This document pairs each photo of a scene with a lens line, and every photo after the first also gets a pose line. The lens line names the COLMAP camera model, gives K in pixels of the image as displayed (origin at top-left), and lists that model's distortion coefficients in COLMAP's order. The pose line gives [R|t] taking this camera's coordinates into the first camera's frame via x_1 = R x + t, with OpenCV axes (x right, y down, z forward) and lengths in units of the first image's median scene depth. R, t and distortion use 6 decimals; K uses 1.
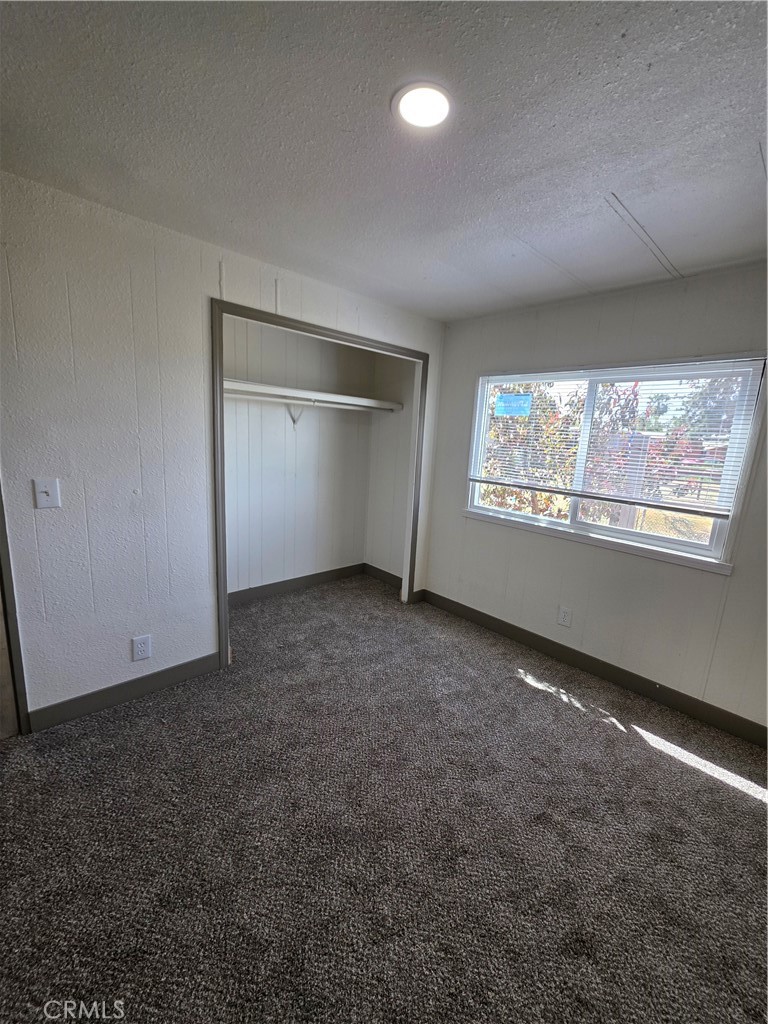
lens RADIAL K [[411.7, 0, 381.2], [0, 411.7, 511.9], [0, 0, 1]] dist [-0.000944, 0.002565]
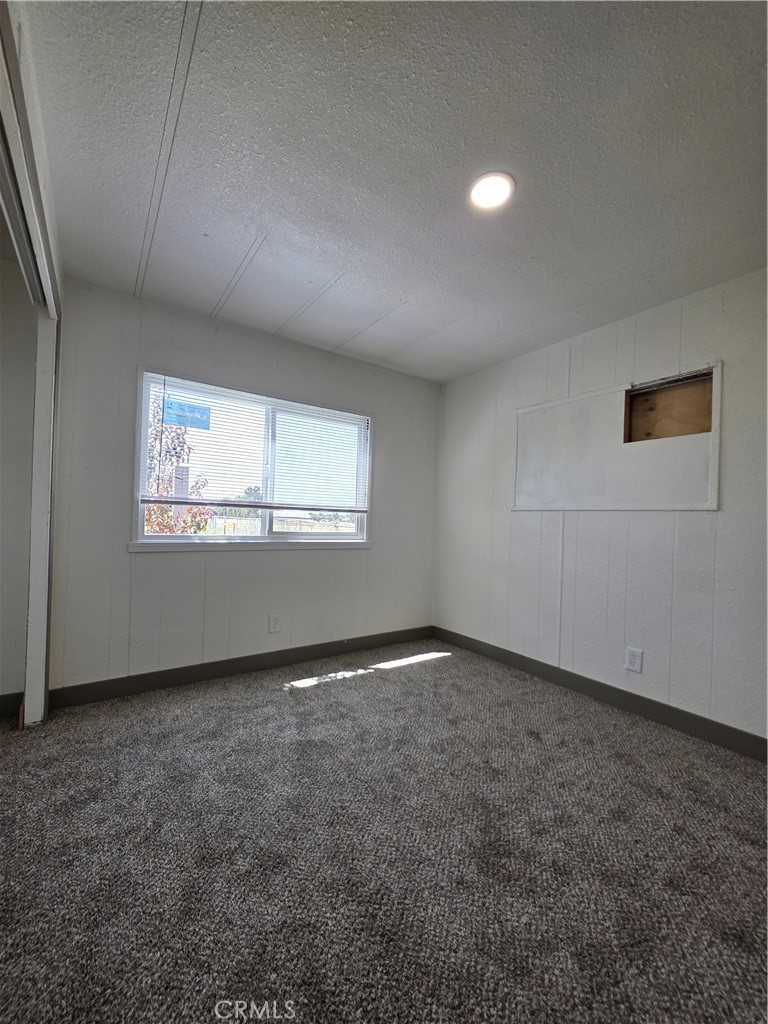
lens RADIAL K [[411.7, 0, 382.0], [0, 411.7, 514.9], [0, 0, 1]] dist [-0.000944, 0.002565]
pose [[0.137677, -0.038632, 0.989724, -0.700916], [0.163250, 0.986458, 0.015796, 0.009769], [-0.976931, 0.159397, 0.142119, 0.680870]]
